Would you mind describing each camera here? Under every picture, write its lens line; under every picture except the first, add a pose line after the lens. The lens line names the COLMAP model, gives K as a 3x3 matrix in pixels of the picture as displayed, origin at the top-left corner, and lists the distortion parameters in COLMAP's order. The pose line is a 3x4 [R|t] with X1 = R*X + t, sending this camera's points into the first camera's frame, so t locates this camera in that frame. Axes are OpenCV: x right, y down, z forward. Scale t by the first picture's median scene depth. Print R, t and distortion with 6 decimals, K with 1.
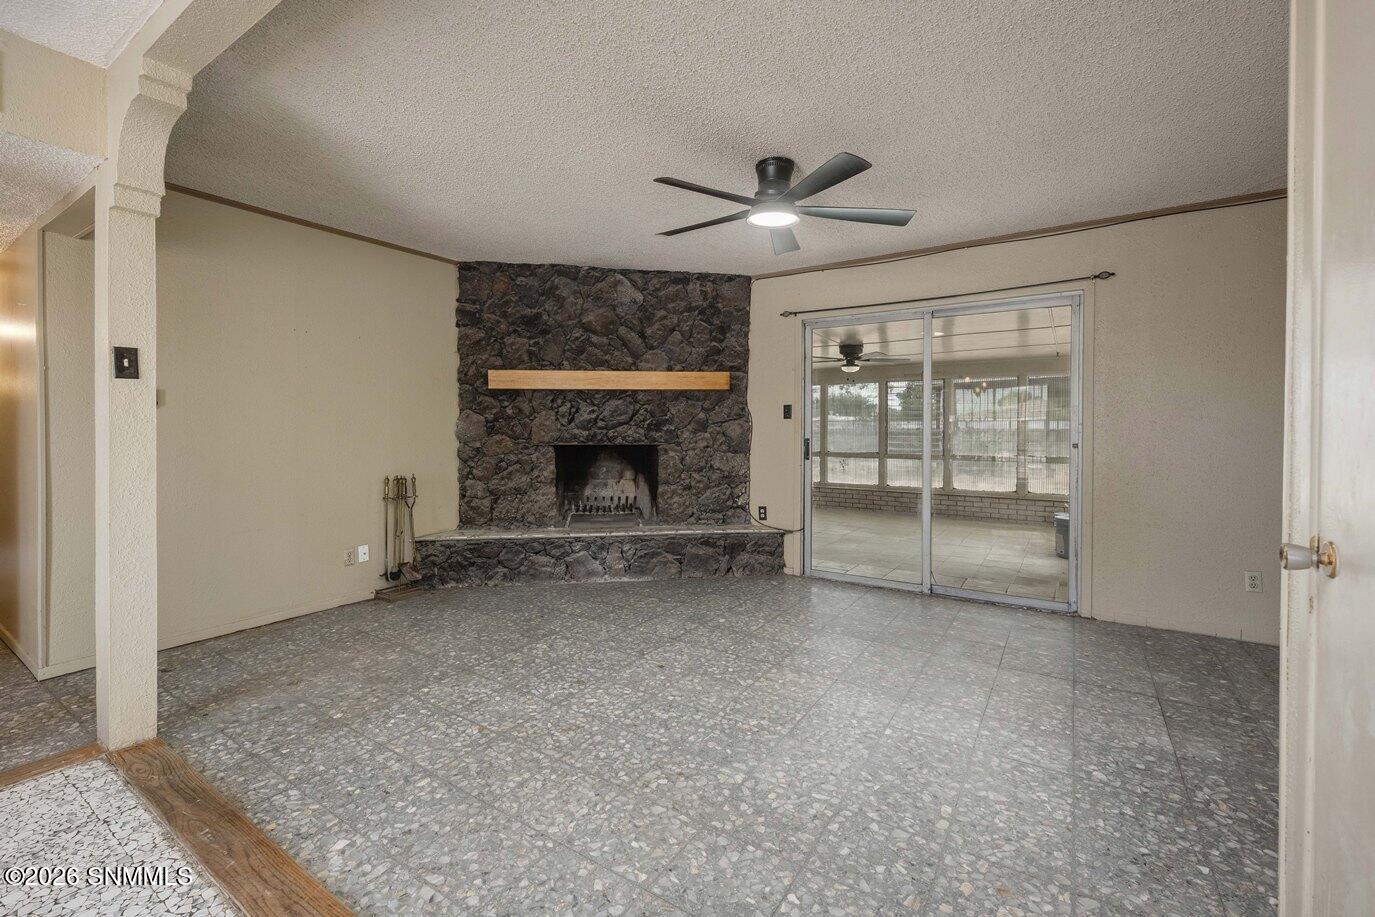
lens RADIAL K [[597.1, 0, 675.6], [0, 597.1, 434.3], [0, 0, 1]] dist [-0.007015, 0.000482]
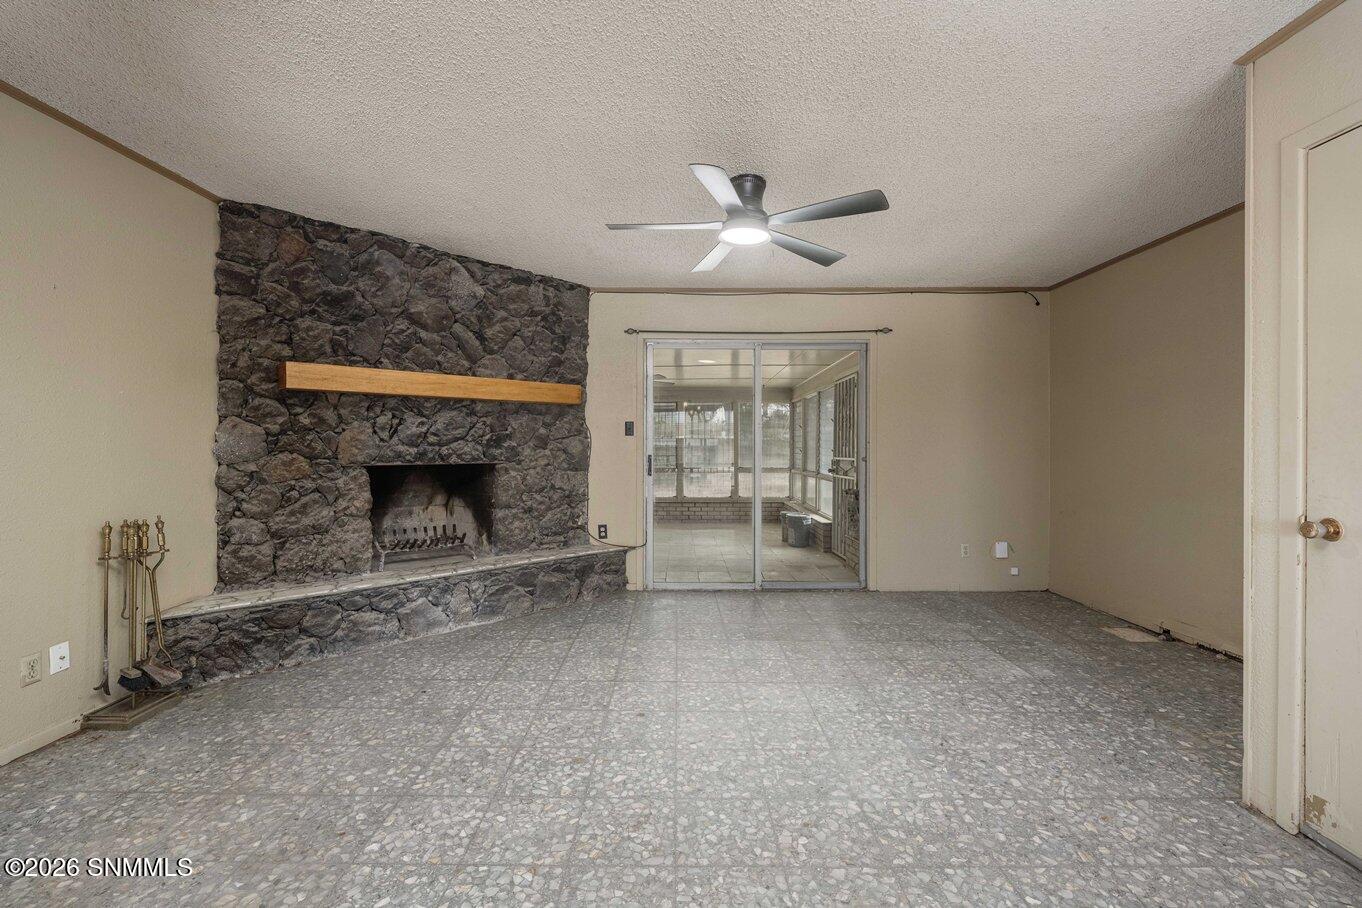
lens RADIAL K [[560.9, 0, 691.5], [0, 560.9, 447.6], [0, 0, 1]] dist [-0.007153, 0.000398]
pose [[0.826828, -0.000445, 0.562454, -0.282959], [0.002672, 0.999992, -0.003137, -0.002433], [-0.562448, 0.004097, 0.826822, 0.178134]]
